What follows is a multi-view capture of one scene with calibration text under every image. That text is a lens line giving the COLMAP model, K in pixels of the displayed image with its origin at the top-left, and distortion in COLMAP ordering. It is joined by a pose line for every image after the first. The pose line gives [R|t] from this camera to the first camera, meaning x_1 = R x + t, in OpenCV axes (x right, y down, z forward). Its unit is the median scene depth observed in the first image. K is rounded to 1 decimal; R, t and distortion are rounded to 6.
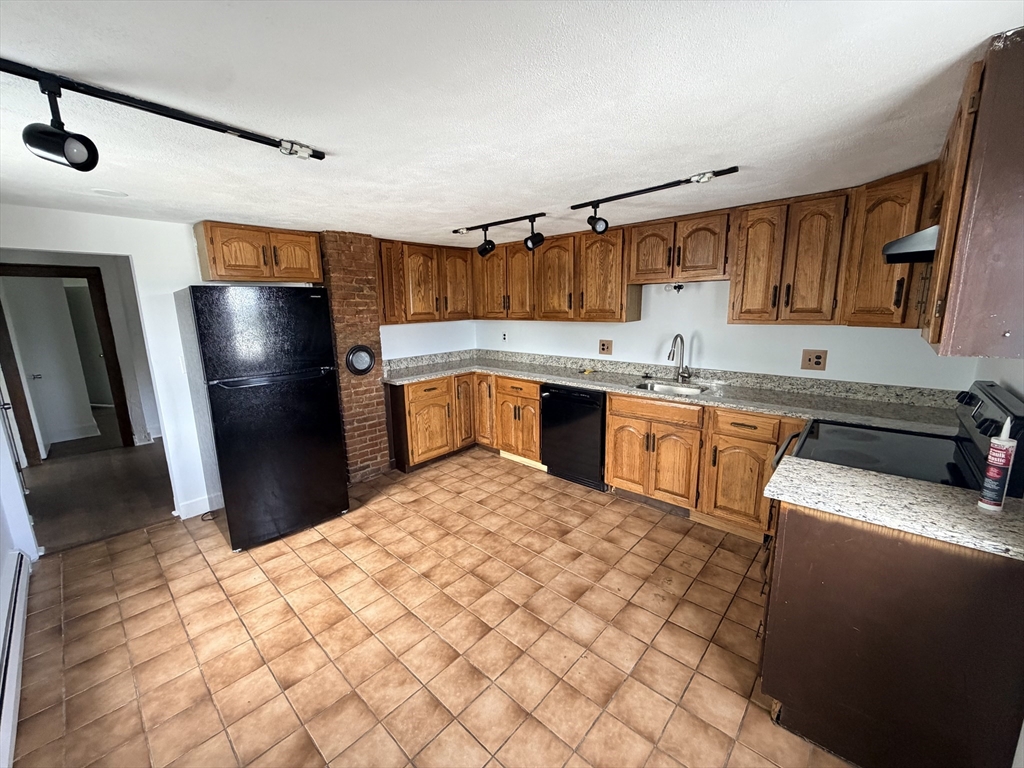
lens RADIAL K [[409.6, 0, 511.1], [0, 409.6, 383.5], [0, 0, 1]] dist [0.004443, 0.000019]
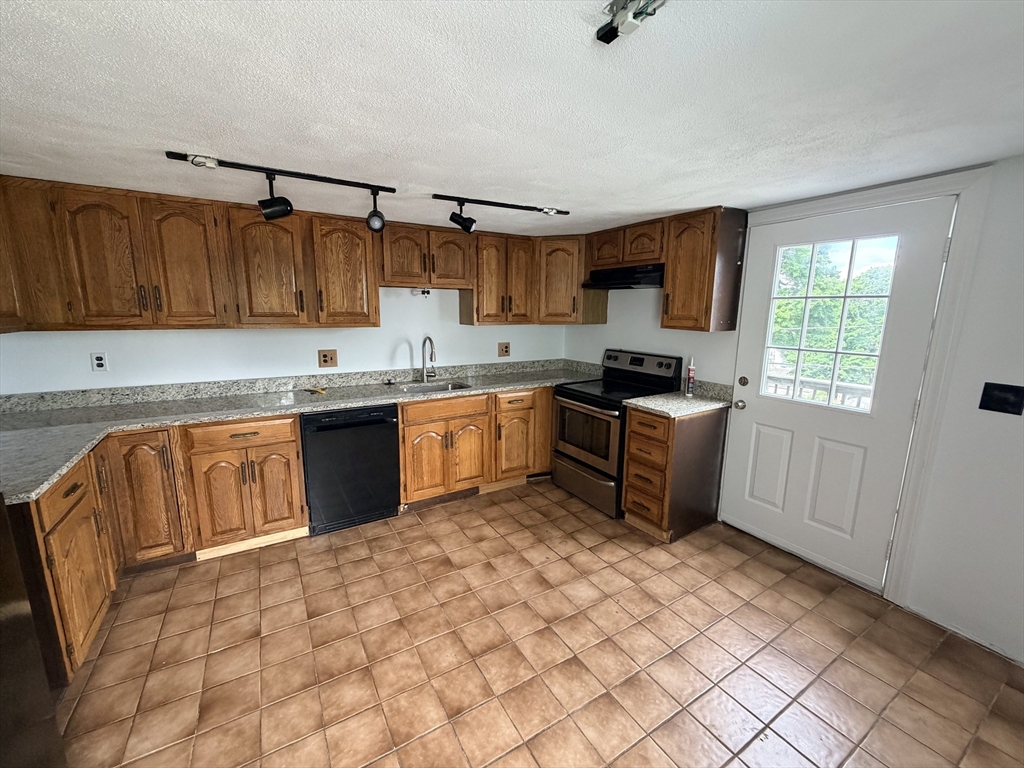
lens RADIAL K [[409.6, 0, 507.5], [0, 409.6, 382.6], [0, 0, 1]] dist [0.004443, 0.000019]
pose [[0.292083, -0.147145, 0.945006, -0.590213], [0.168506, 0.980554, 0.100598, -0.081317], [-0.941431, 0.129856, 0.311198, 0.528957]]
